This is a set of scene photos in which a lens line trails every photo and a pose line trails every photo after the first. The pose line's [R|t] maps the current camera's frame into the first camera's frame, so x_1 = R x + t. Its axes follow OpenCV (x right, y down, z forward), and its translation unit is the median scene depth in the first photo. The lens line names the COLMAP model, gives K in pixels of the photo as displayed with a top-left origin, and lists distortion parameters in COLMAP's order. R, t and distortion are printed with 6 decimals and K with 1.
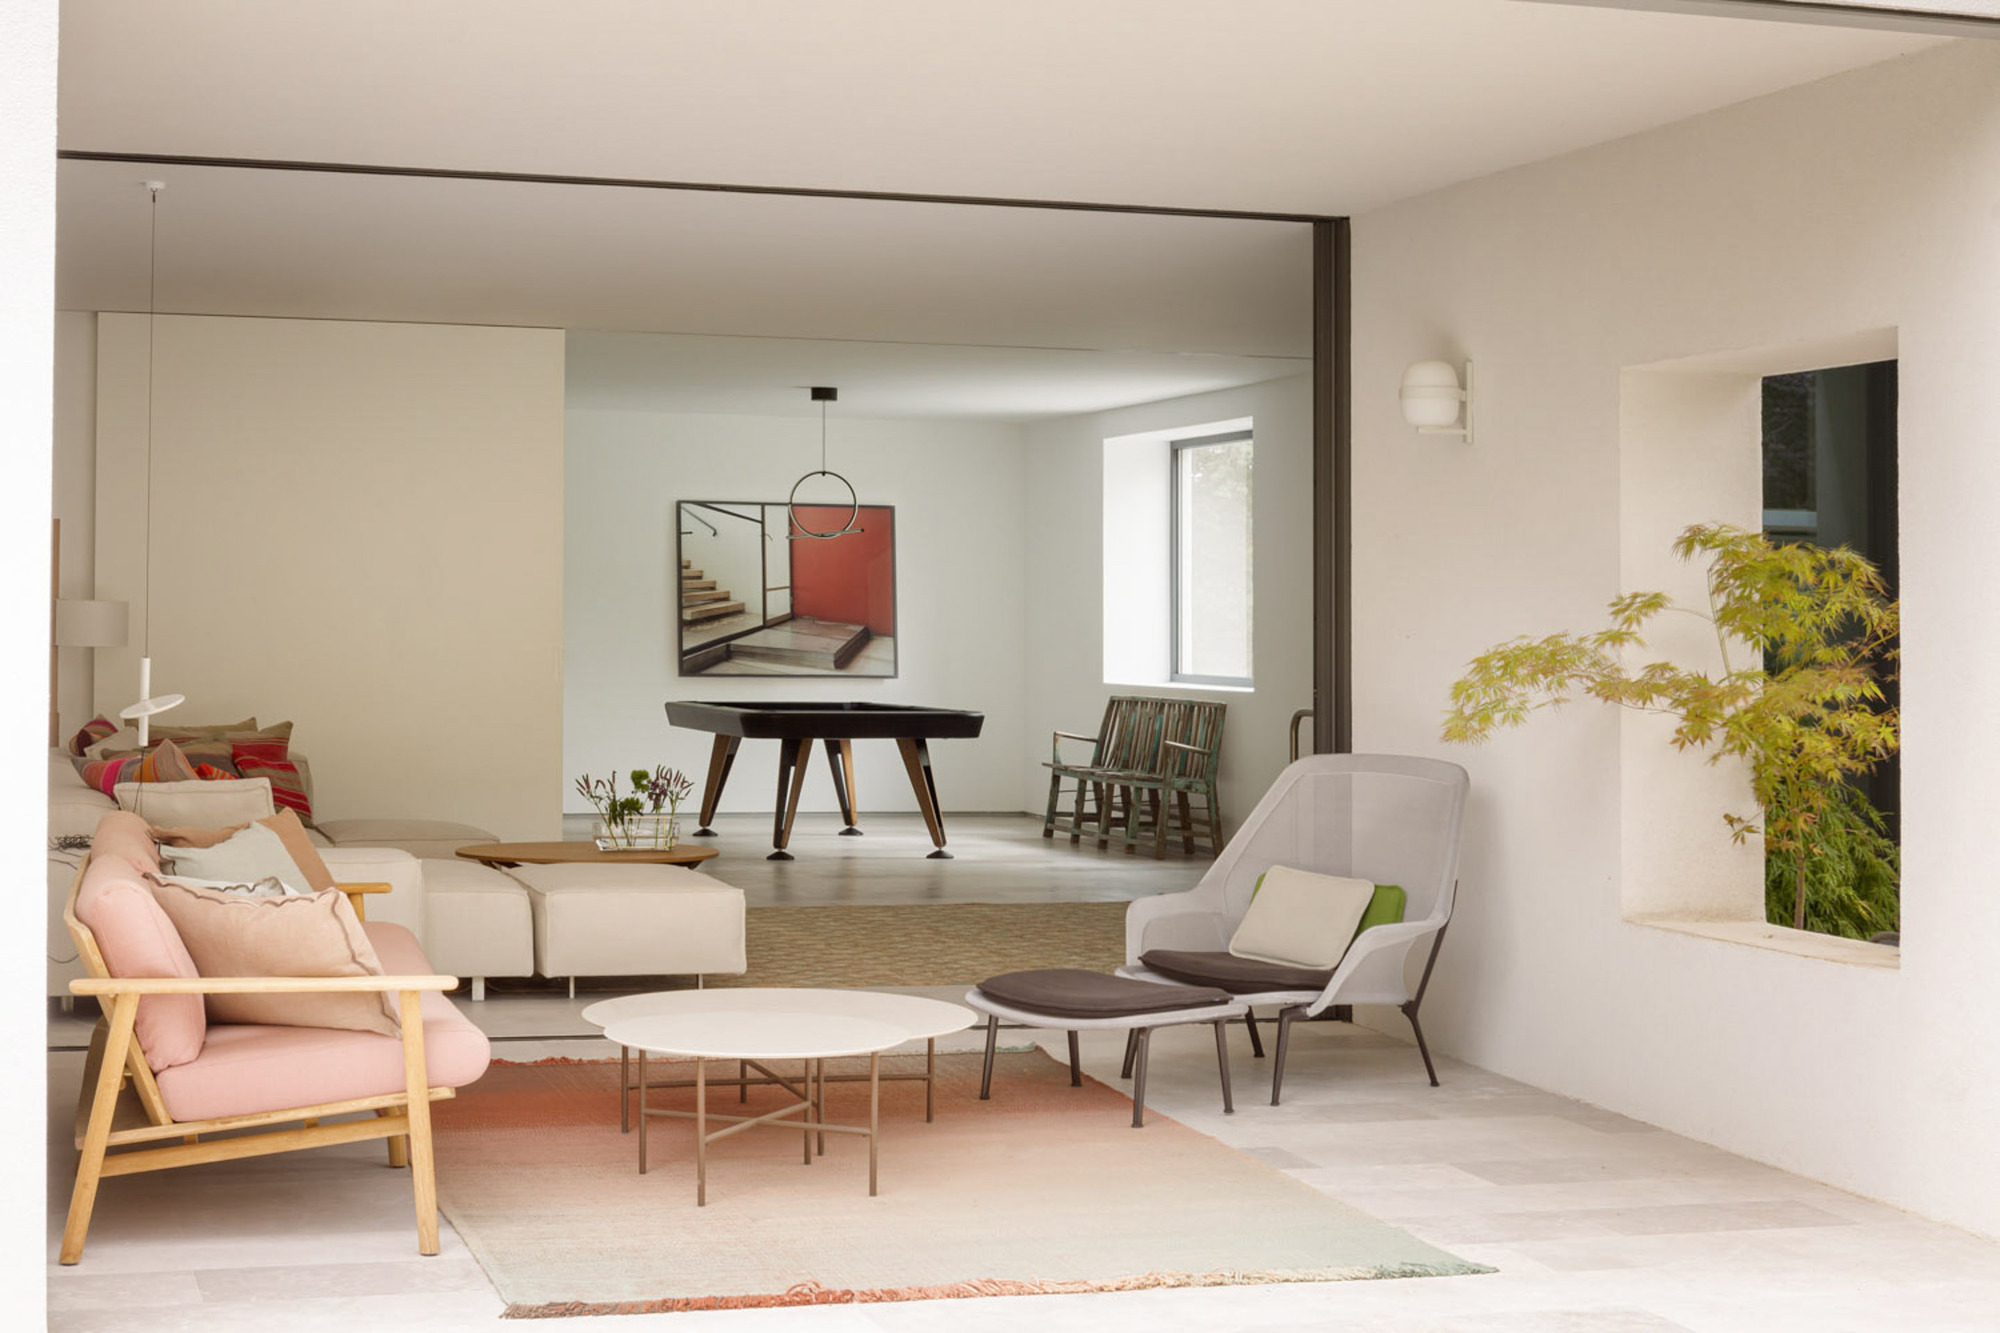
lens RADIAL K [[3246.7, 0, 1000.0], [0, 3246.7, 666.5], [0, 0, 1]] dist [-0.014155, -0.018510]
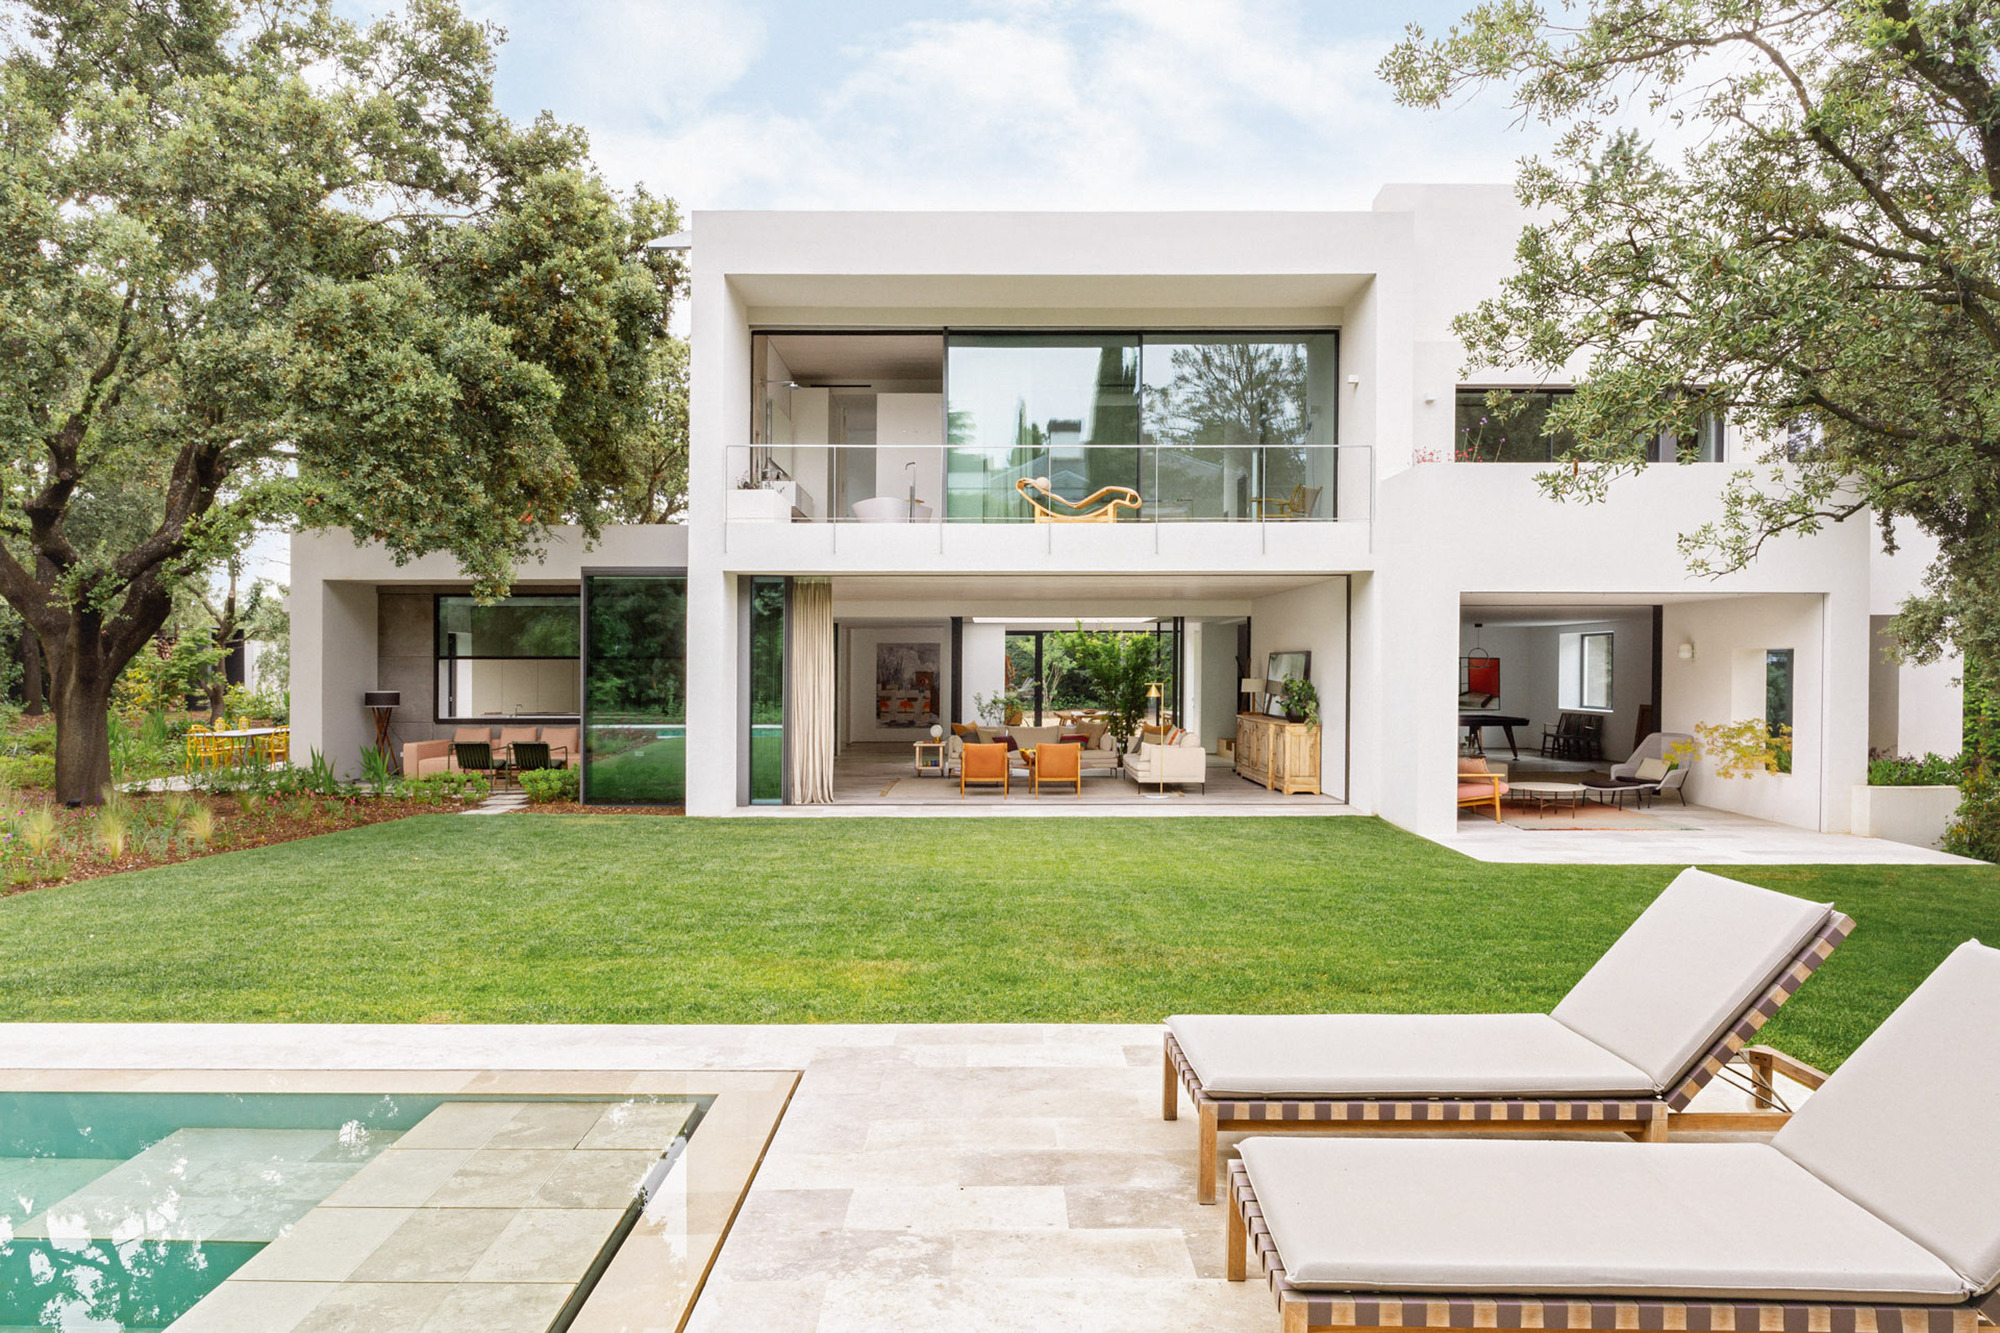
lens RADIAL K [[1413.0, 0, 1000.0], [0, 1413.0, 666.5], [0, 0, 1]] dist [-0.003188, -0.000583]
pose [[0.955858, -0.015414, -0.293425, -0.100943], [0.011509, 0.999821, -0.015029, -0.024798], [0.293605, 0.010989, 0.955864, -0.593289]]
